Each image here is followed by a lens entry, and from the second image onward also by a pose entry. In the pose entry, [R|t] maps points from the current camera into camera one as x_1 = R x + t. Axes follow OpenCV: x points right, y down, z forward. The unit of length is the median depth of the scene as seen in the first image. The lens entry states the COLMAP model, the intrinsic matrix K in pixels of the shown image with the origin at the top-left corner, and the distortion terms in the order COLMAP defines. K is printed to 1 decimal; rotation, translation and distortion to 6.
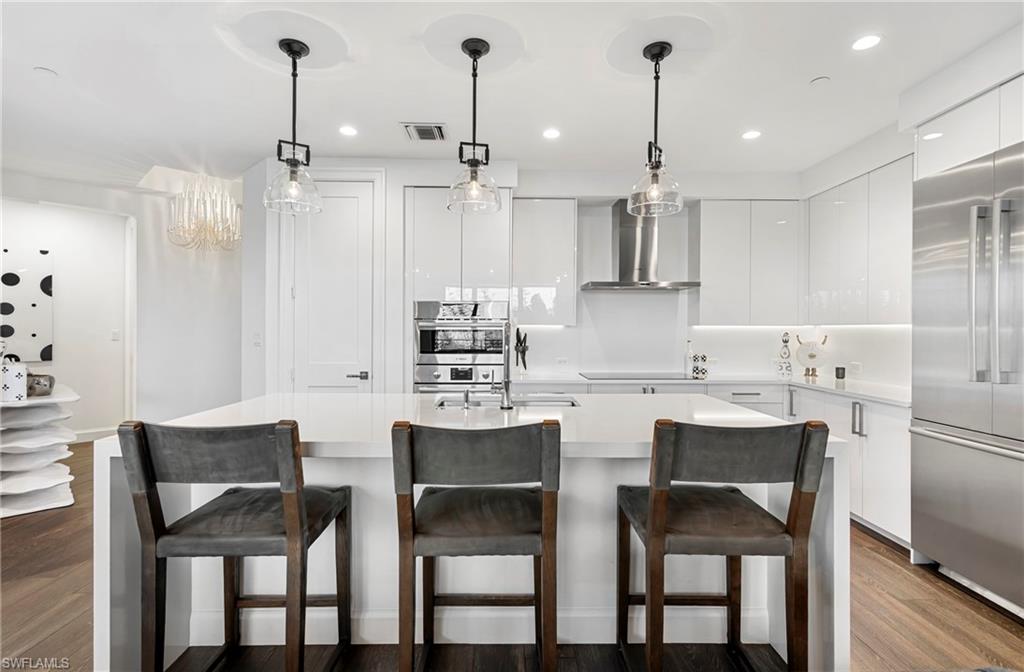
lens RADIAL K [[484.6, 0, 498.0], [0, 484.6, 329.8], [0, 0, 1]] dist [0.001407, 0.001777]
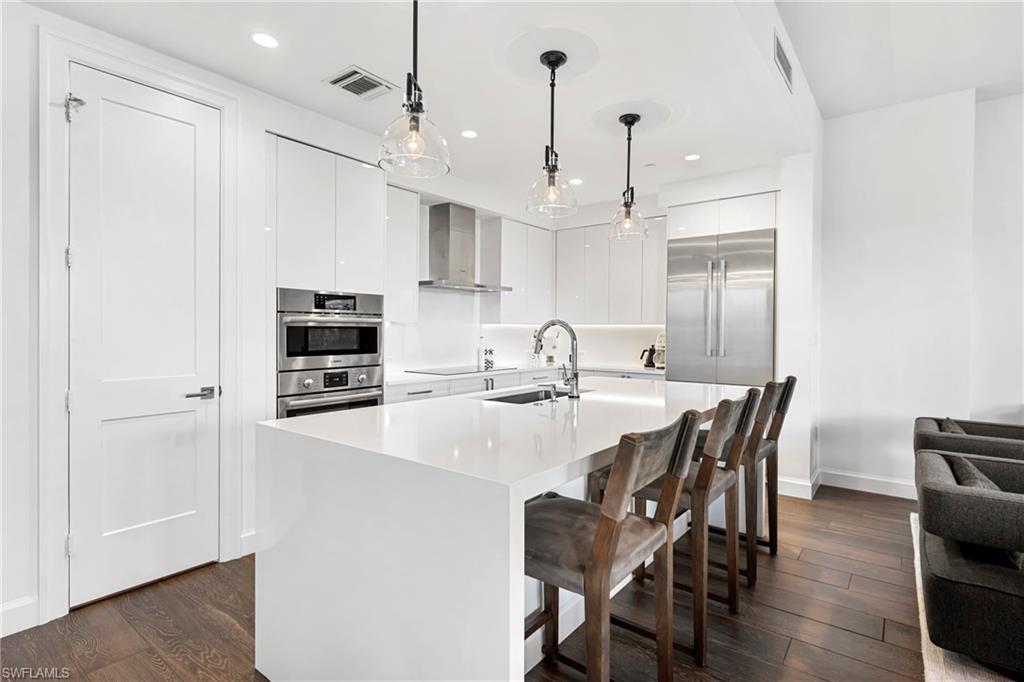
lens RADIAL K [[501.3, 0, 536.9], [0, 501.3, 333.3], [0, 0, 1]] dist [0.000881, -0.001787]
pose [[0.609204, -0.005145, 0.792997, -0.544977], [-0.003743, 0.999949, 0.009363, 0.002754], [-0.793004, -0.008672, 0.609154, 0.206453]]
